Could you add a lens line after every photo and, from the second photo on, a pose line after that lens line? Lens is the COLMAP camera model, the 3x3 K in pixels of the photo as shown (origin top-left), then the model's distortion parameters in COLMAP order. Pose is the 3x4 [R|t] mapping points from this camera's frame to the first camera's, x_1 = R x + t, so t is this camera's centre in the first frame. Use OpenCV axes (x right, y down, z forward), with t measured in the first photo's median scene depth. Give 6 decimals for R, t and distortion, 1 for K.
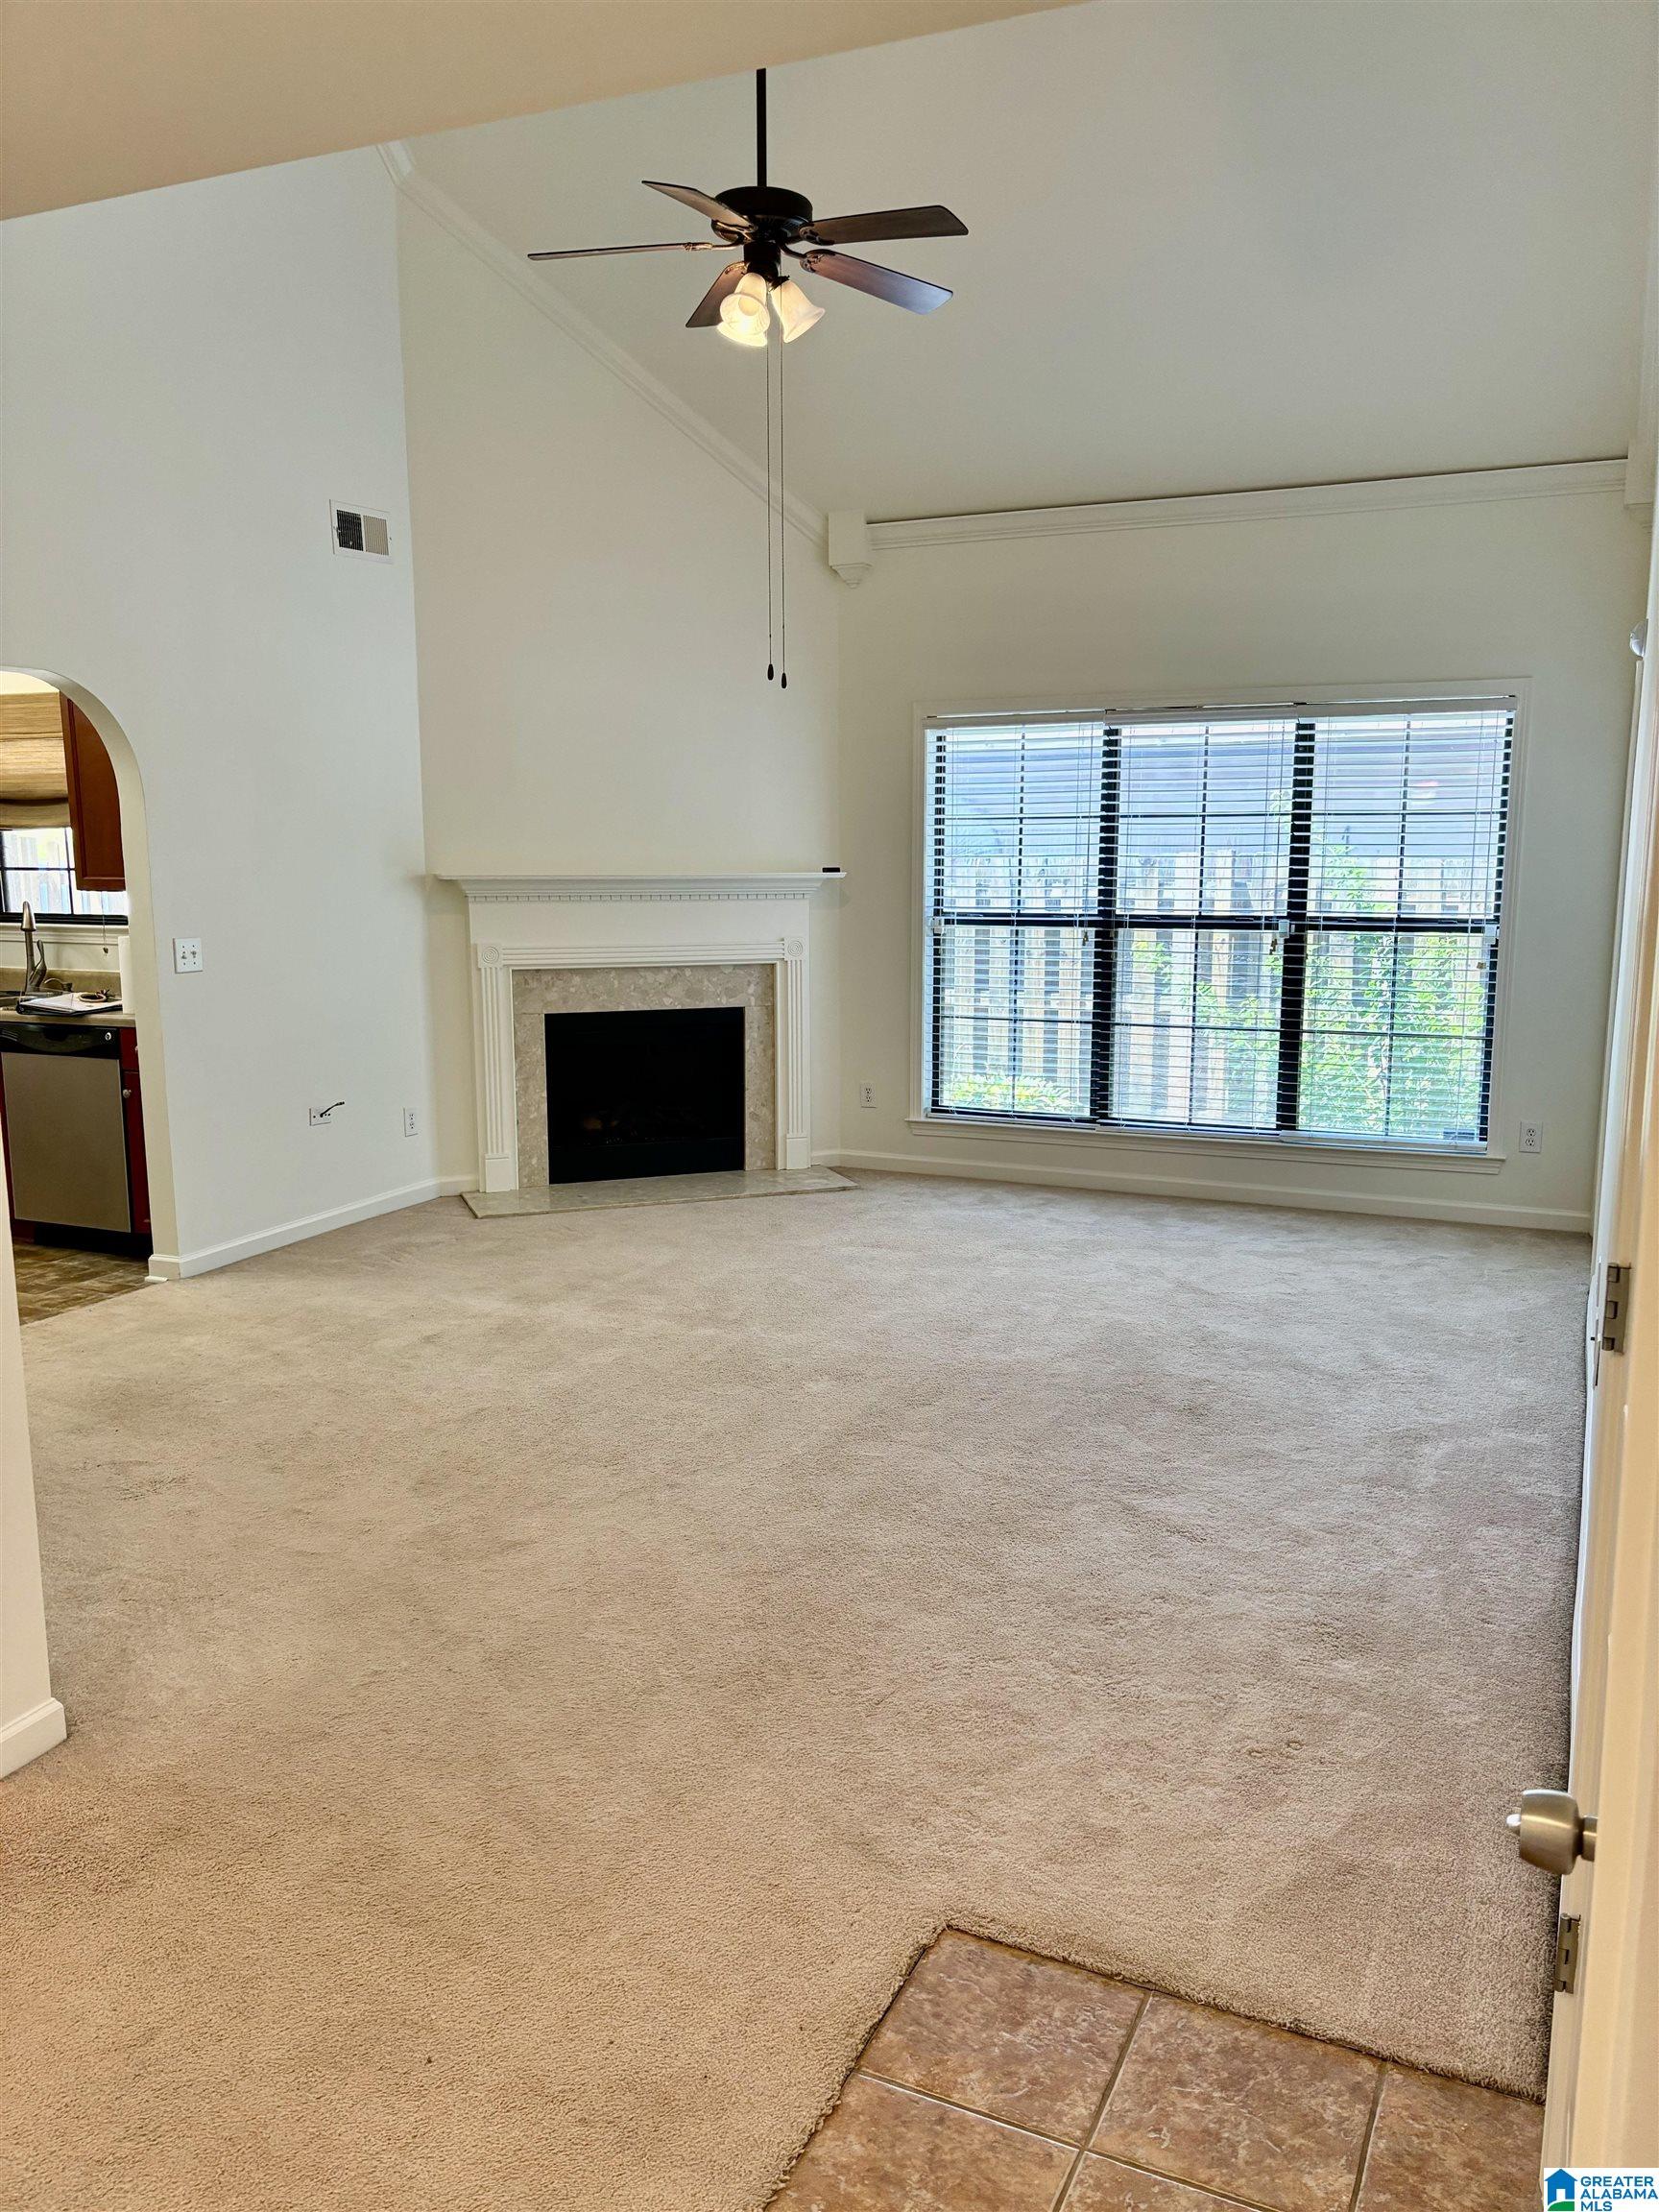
lens RADIAL K [[1682.9, 0, 832.7], [0, 1682.9, 1114.3], [0, 0, 1]] dist [0.012700, 0.004978]
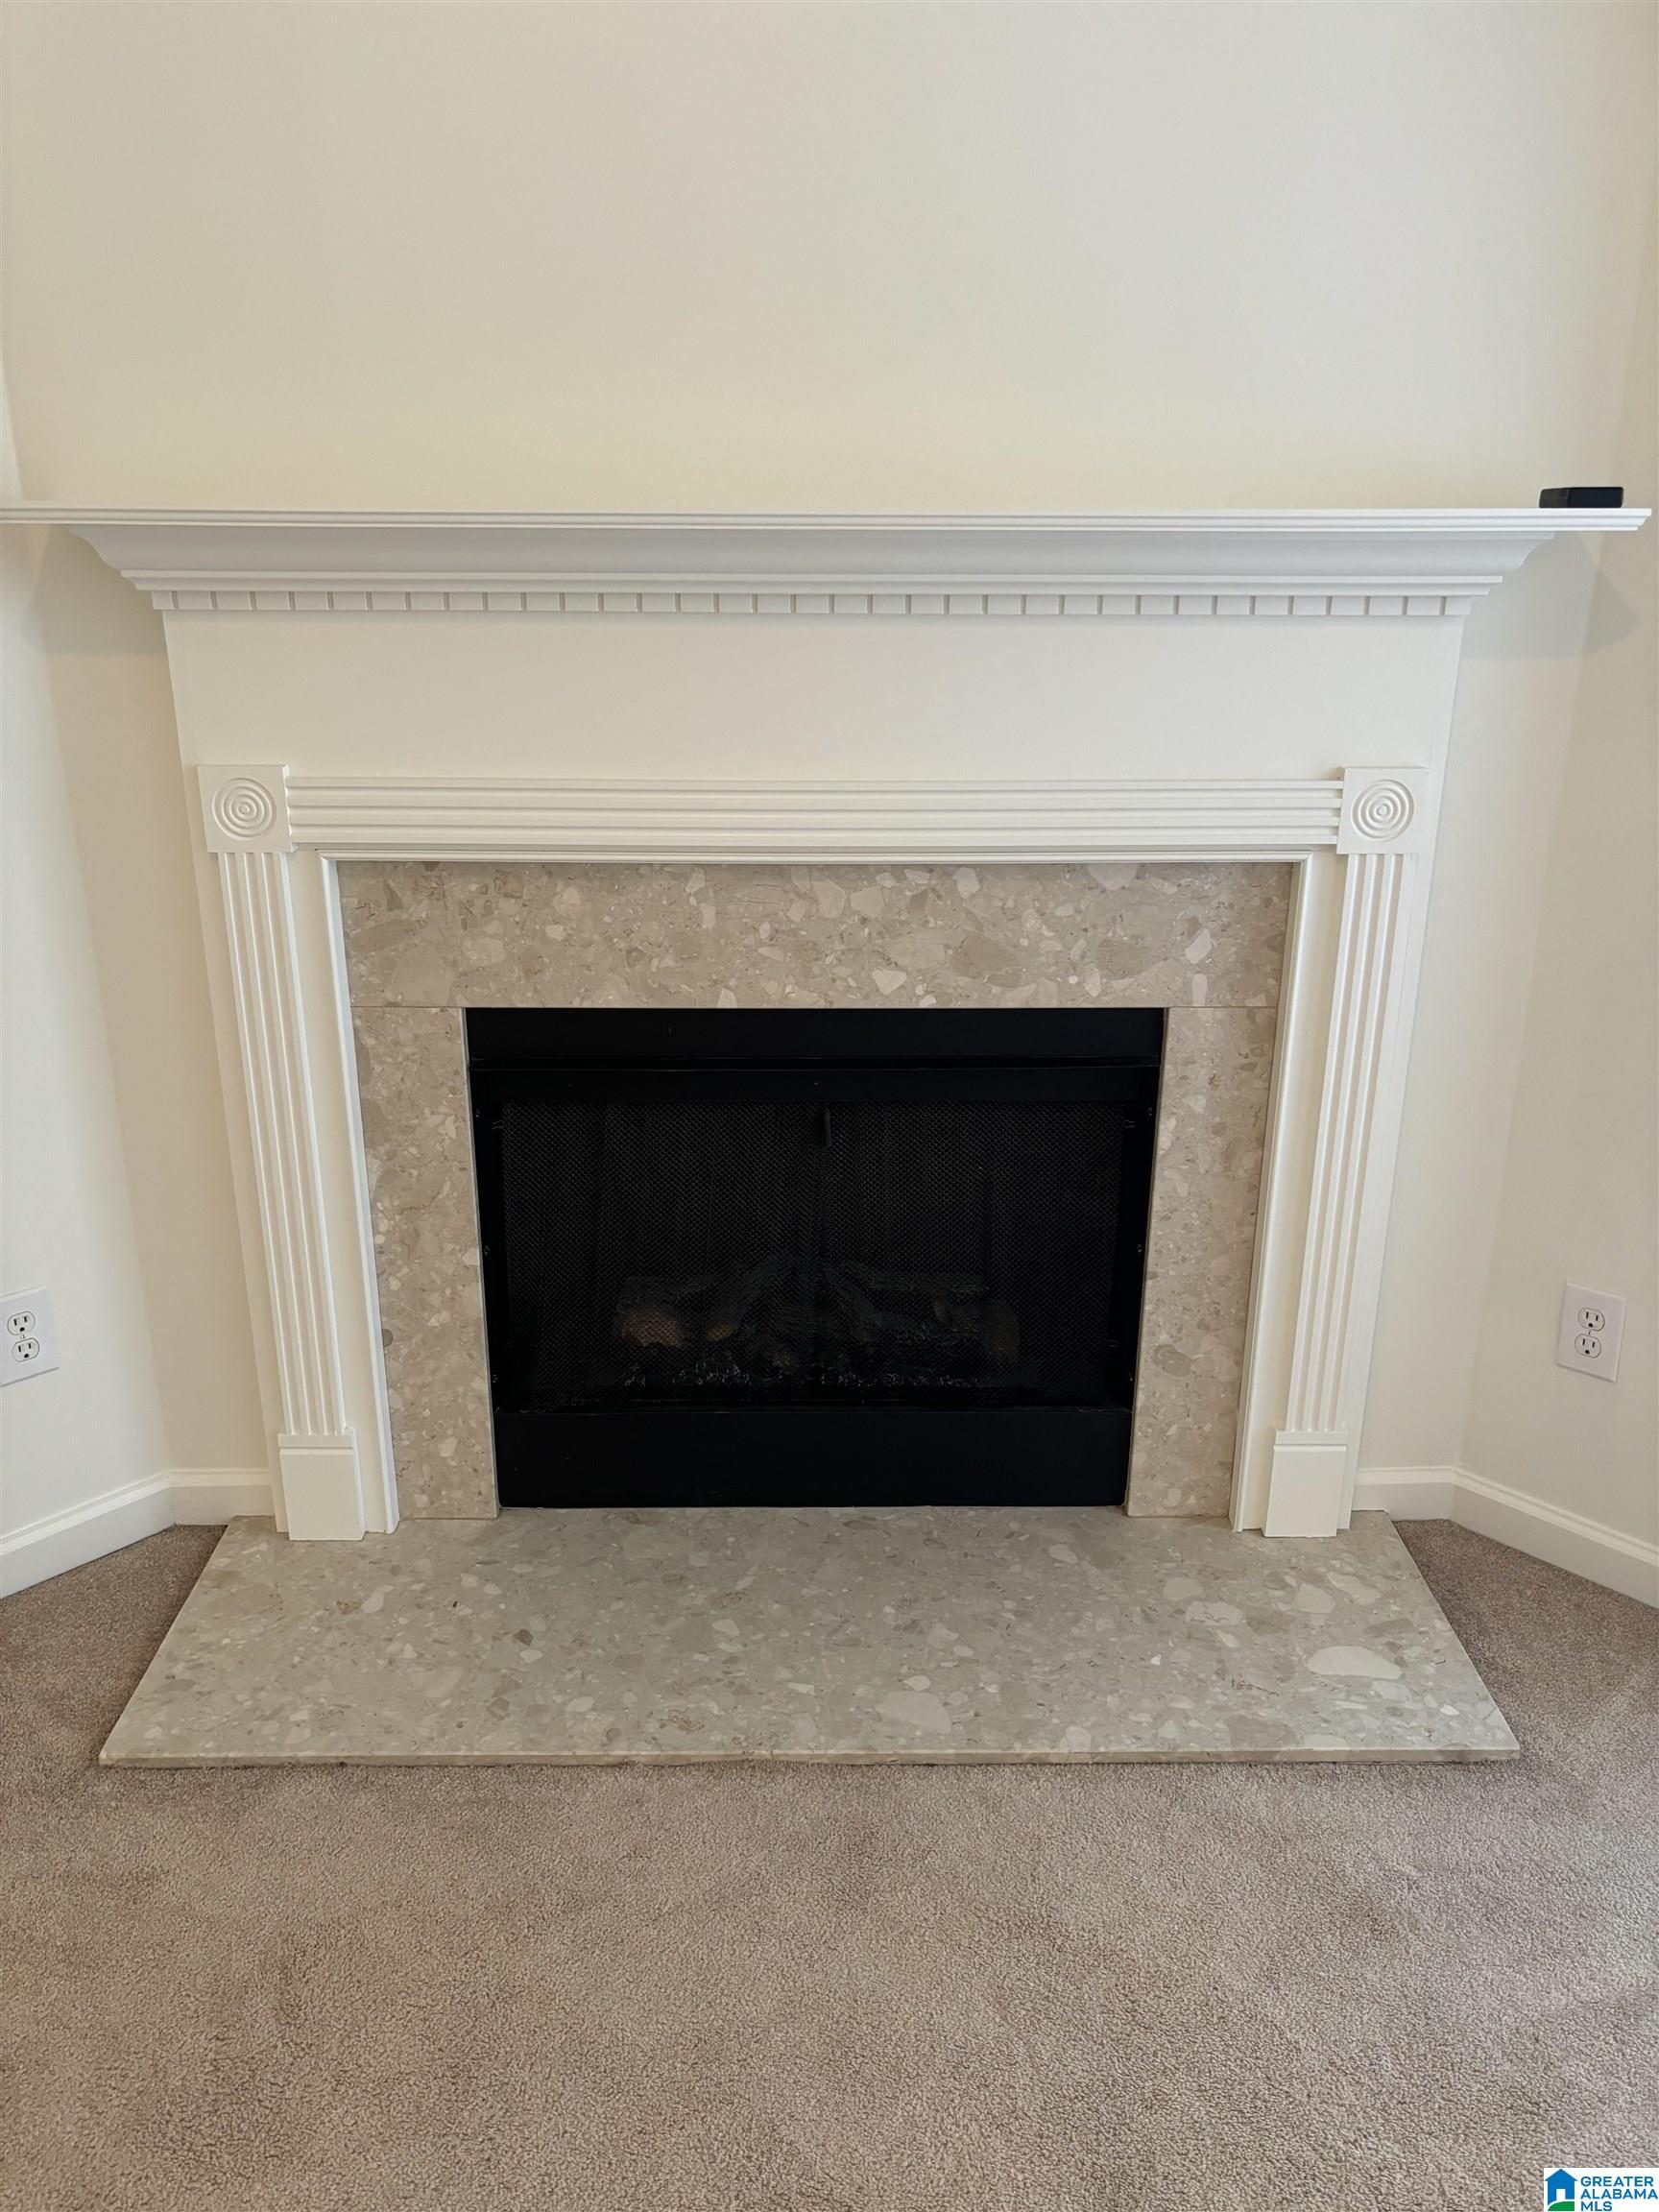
lens RADIAL K [[1682.9, 0, 807.3], [0, 1682.9, 1098.2], [0, 0, 1]] dist [0.012700, 0.004978]
pose [[0.947986, 0.112713, -0.297689, -0.024492], [-0.052720, 0.977890, 0.202368, -0.104797], [0.313916, -0.176147, 0.932968, 0.727988]]
